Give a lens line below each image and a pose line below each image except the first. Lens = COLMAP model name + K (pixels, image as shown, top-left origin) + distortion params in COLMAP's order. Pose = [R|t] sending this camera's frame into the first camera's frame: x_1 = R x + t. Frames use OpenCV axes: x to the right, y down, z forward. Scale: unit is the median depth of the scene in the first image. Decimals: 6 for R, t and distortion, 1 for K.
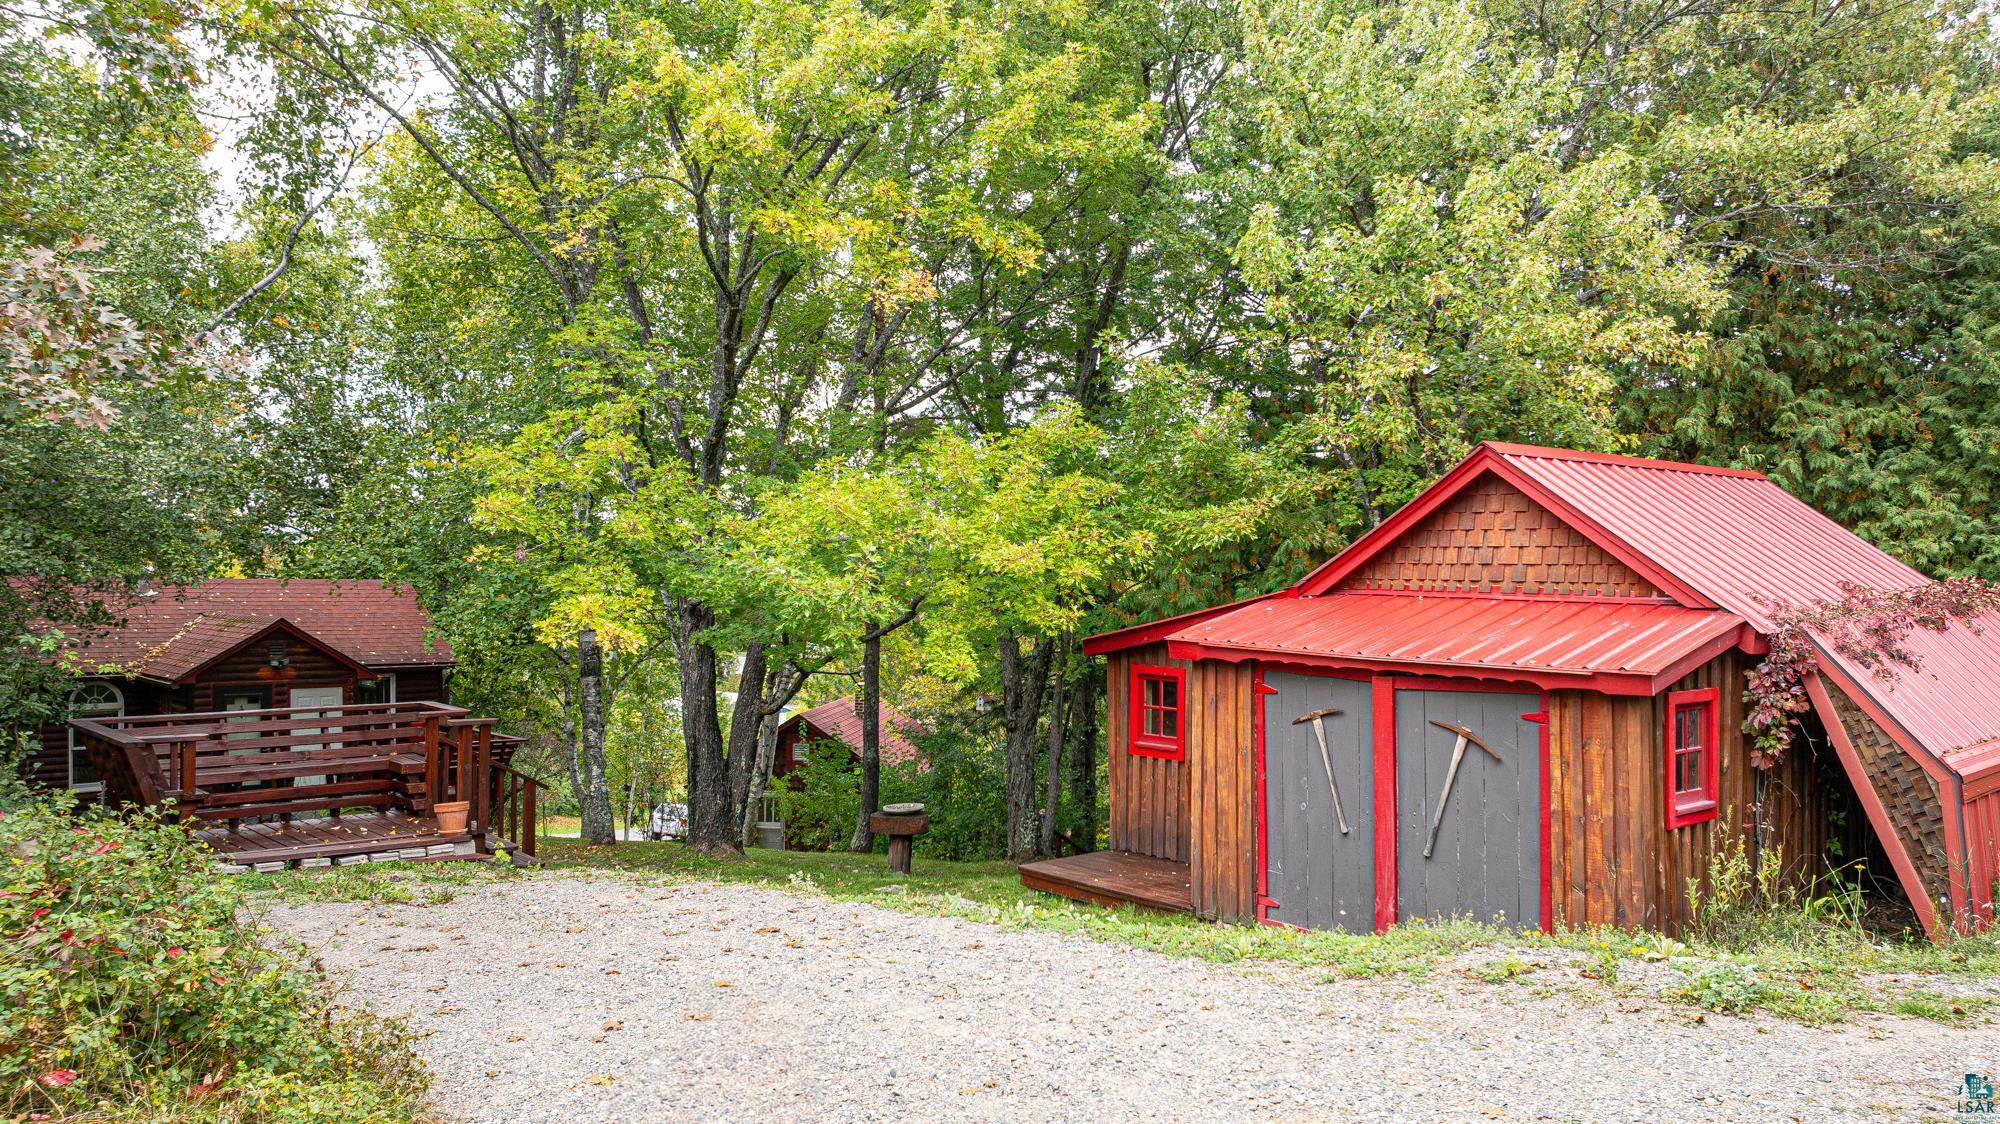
lens RADIAL K [[1427.8, 0, 1060.3], [0, 1427.8, 643.1], [0, 0, 1]] dist [-0.062243, 0.041372]
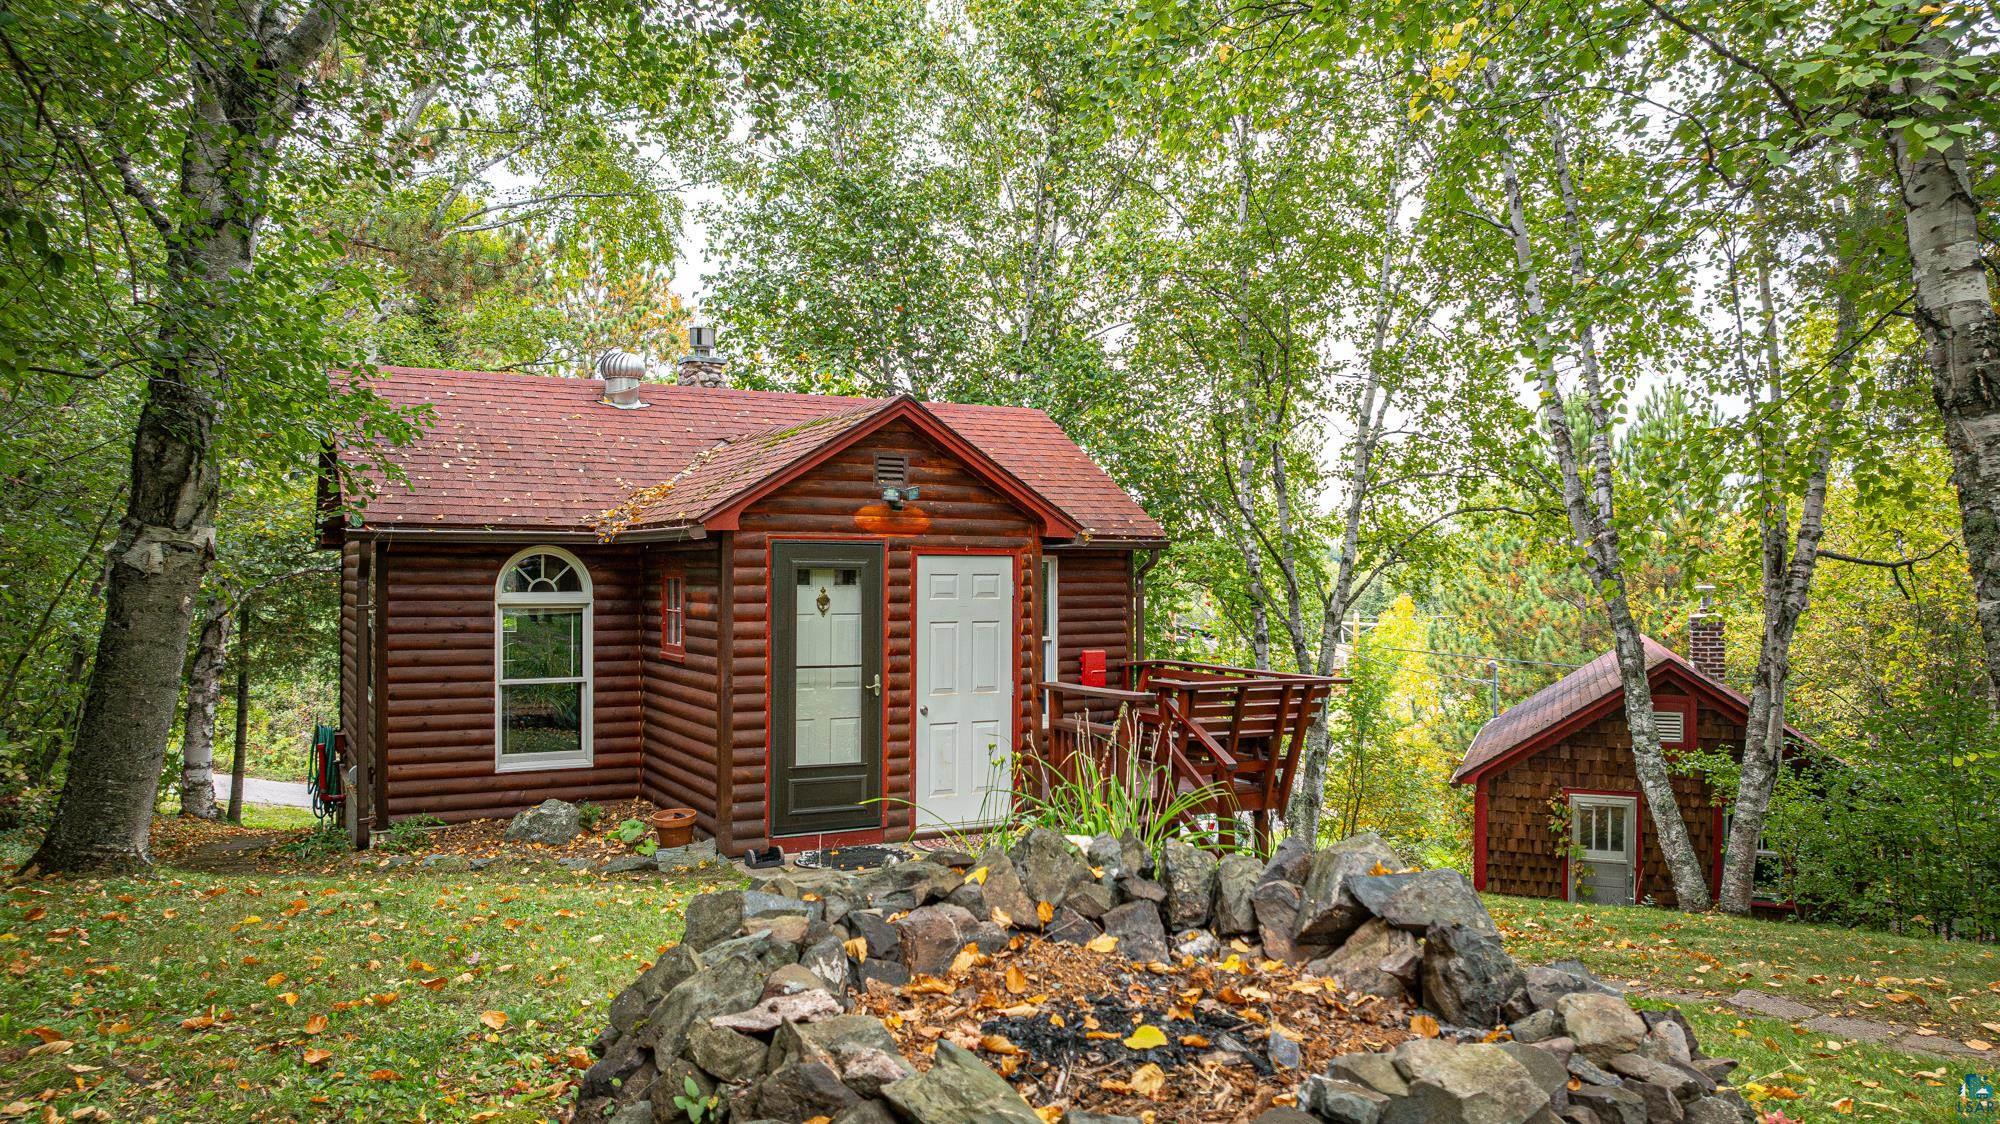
lens RADIAL K [[1409.2, 0, 1000.0], [0, 1409.2, 562.0], [0, 0, 1]] dist [-0.050820, -0.000887]
pose [[0.955200, -0.021790, -0.295157, -0.415426], [0.004620, 0.998262, -0.058745, 0.066736], [0.295924, 0.054750, 0.953641, 0.613561]]
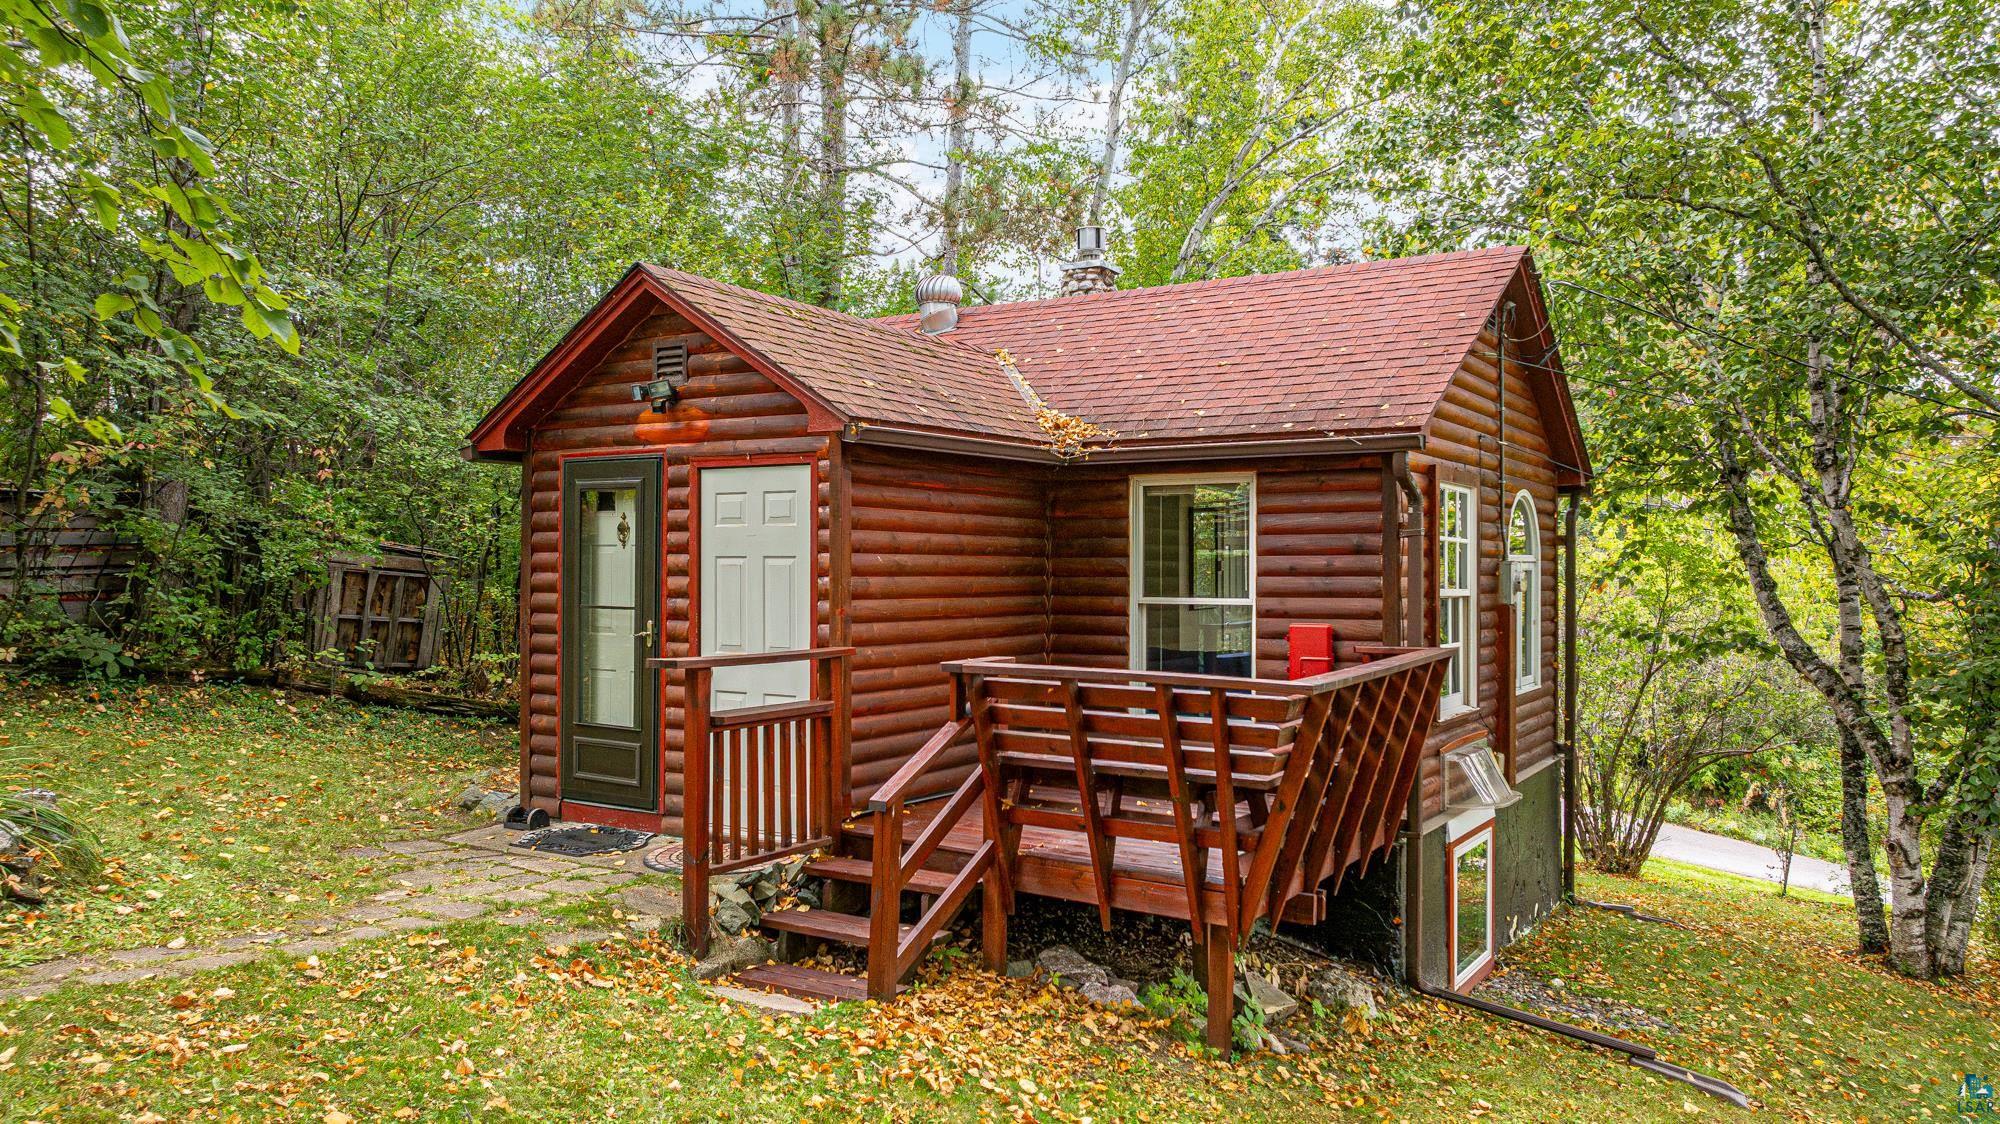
lens RADIAL K [[1409.2, 0, 1000.0], [0, 1409.2, 562.0], [0, 0, 1]] dist [-0.050820, -0.000887]
pose [[0.217624, -0.022141, -0.975782, -0.198426], [-0.045920, 0.998403, -0.032895, 0.069131], [0.974952, 0.051966, 0.216259, 1.075277]]
